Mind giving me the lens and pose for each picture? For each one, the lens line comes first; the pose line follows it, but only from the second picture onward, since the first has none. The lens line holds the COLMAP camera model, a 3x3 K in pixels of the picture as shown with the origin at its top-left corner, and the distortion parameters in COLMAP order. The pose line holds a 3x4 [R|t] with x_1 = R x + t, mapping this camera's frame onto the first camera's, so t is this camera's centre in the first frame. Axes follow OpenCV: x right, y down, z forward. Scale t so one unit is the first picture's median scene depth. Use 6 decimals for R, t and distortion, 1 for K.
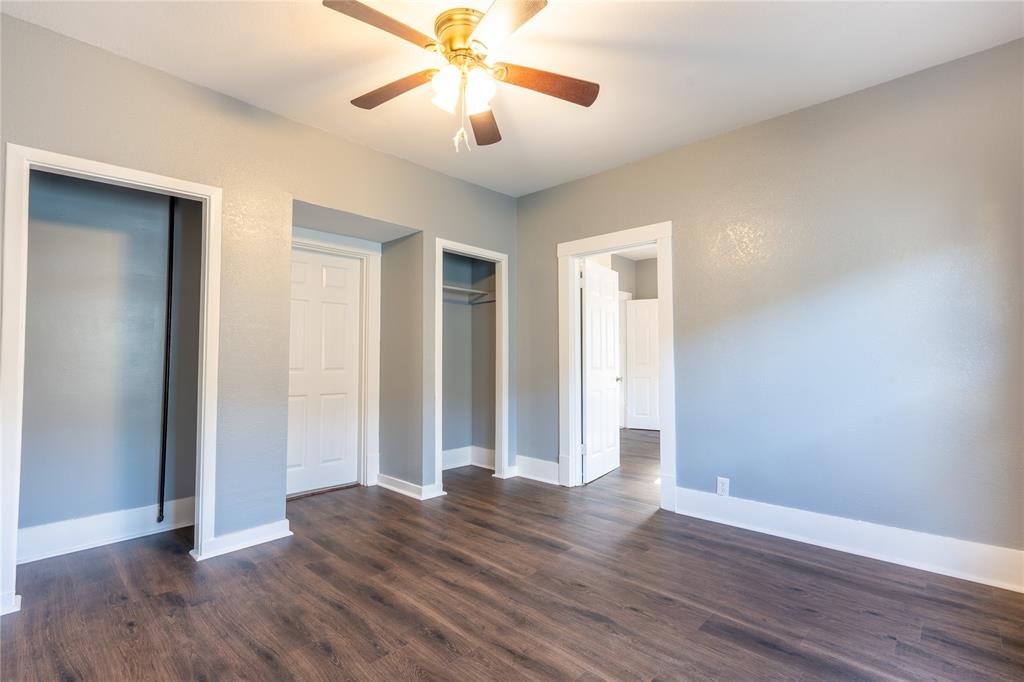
lens RADIAL K [[468.7, 0, 512.7], [0, 468.7, 345.2], [0, 0, 1]] dist [-0.002656, -0.000134]
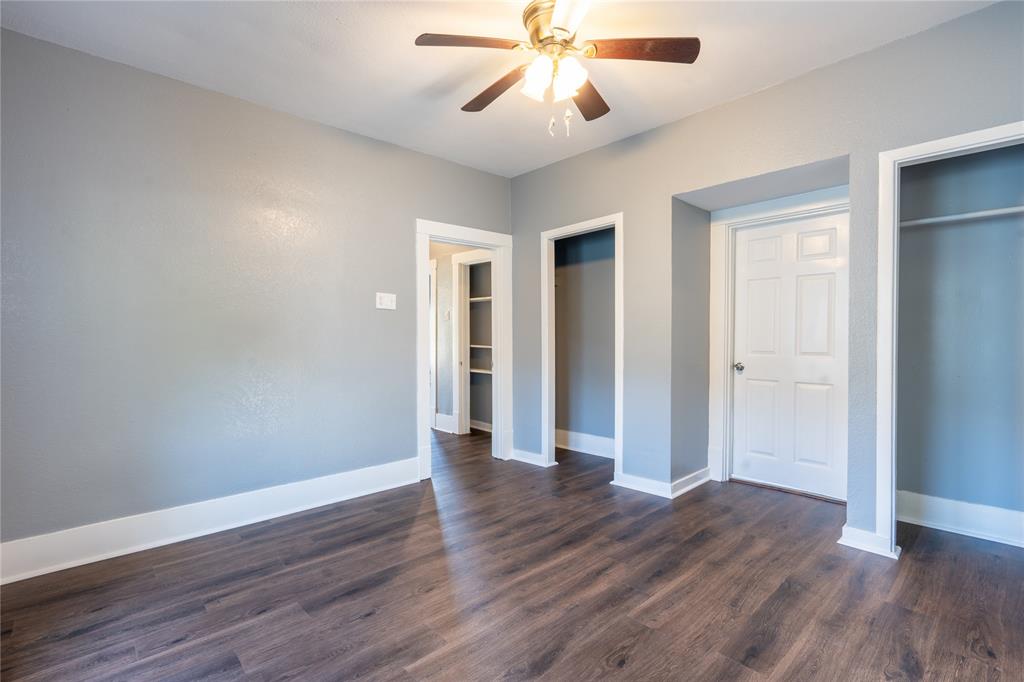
lens RADIAL K [[485.2, 0, 517.2], [0, 485.2, 337.2], [0, 0, 1]] dist [-0.001559, 0.000155]
pose [[-0.068690, -0.003290, -0.997633, 0.839949], [0.028217, 0.999588, -0.005239, 0.016983], [0.997239, -0.028510, -0.068569, 0.853240]]
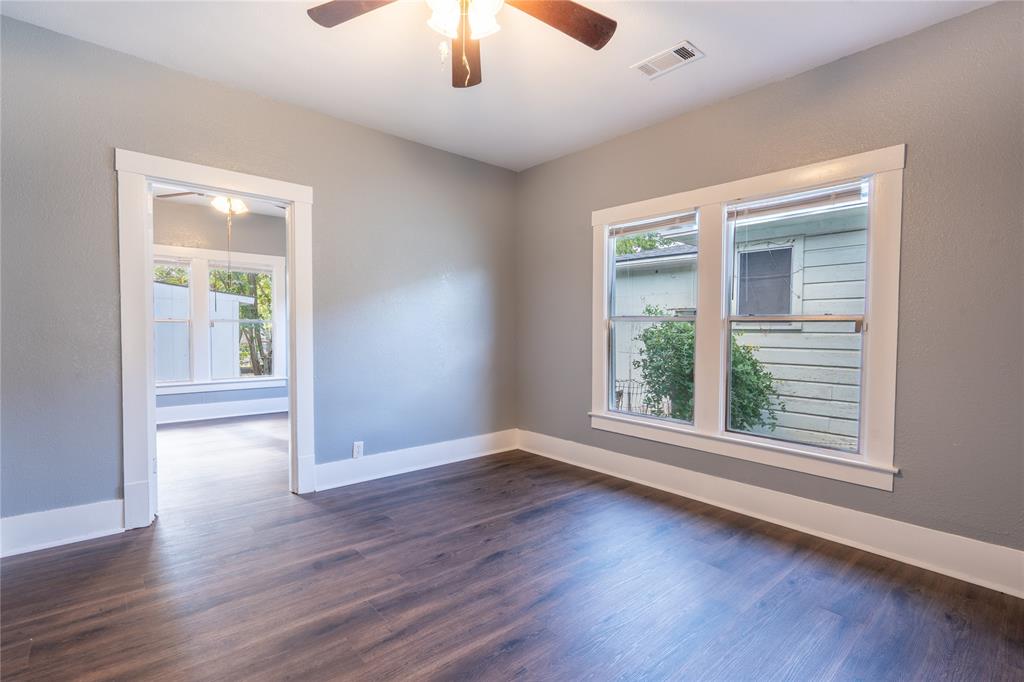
lens RADIAL K [[460.9, 0, 512.9], [0, 460.9, 342.7], [0, 0, 1]] dist [-0.006316, 0.000265]
pose [[0.106138, -0.018955, 0.994171, -0.784494], [-0.032754, 0.999209, 0.022548, 0.017332], [-0.993812, -0.034956, 0.105434, 0.707166]]
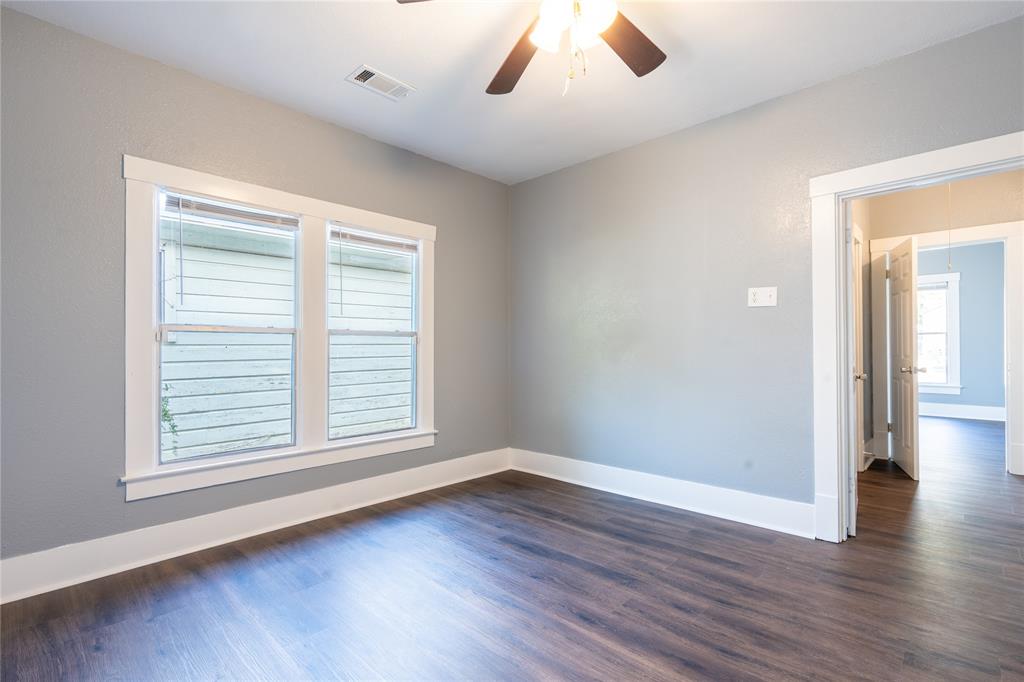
lens RADIAL K [[478.7, 0, 487.1], [0, 478.7, 345.6], [0, 0, 1]] dist [-0.002485, -0.000726]
pose [[-0.998640, 0.007357, 0.051610, 0.001787], [0.006267, 0.999755, -0.021233, 0.030187], [-0.051754, -0.020881, -0.998442, 1.587213]]
